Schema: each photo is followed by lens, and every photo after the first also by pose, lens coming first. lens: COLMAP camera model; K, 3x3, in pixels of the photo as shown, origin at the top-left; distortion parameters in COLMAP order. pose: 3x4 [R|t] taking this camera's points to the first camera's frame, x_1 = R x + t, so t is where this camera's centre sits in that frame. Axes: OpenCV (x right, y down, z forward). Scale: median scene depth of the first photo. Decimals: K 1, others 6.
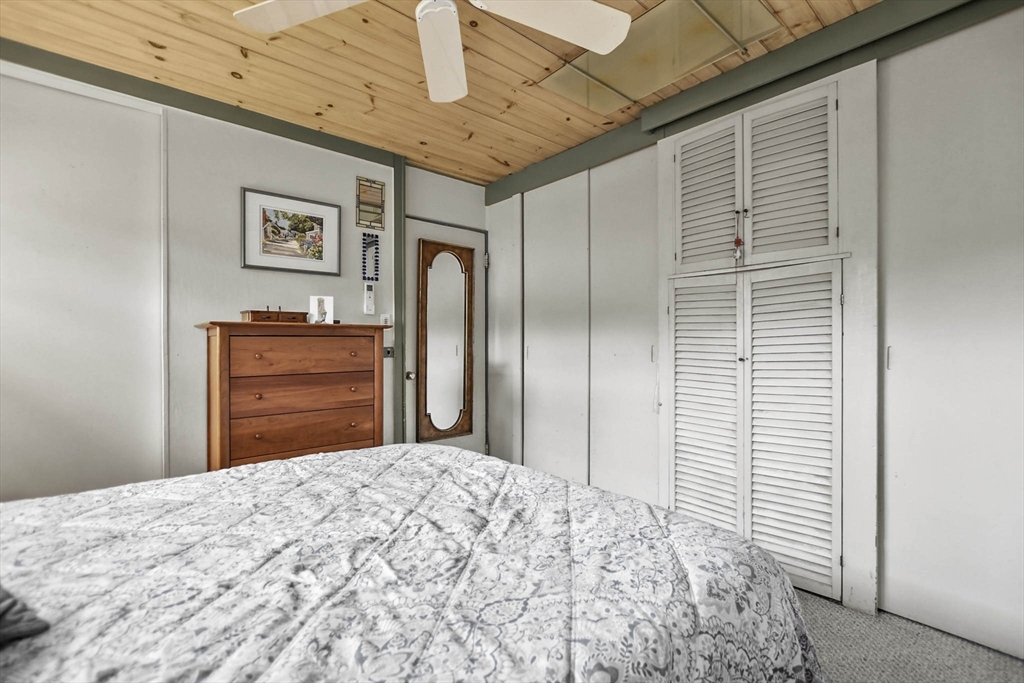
lens RADIAL K [[451.4, 0, 510.2], [0, 451.4, 345.8], [0, 0, 1]] dist [-0.007320, 0.001183]
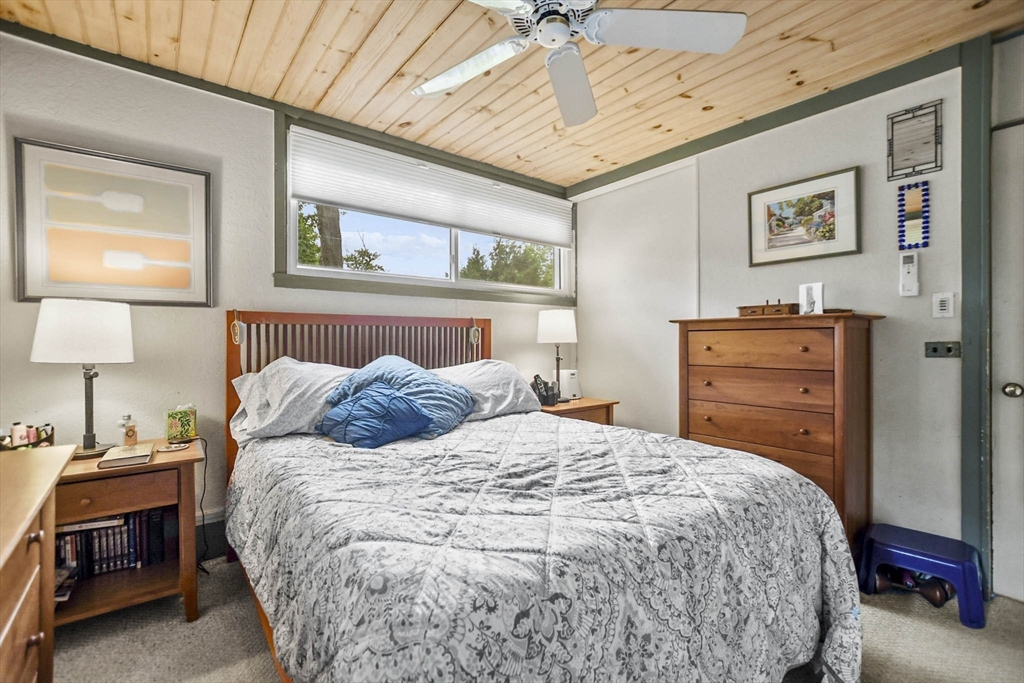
lens RADIAL K [[451.4, 0, 510.4], [0, 451.4, 338.2], [0, 0, 1]] dist [-0.007320, 0.001183]
pose [[-0.039404, 0.003116, -0.999219, 0.492567], [-0.003140, 0.999990, 0.003242, -0.003404], [0.999218, 0.003265, -0.039393, 0.447994]]
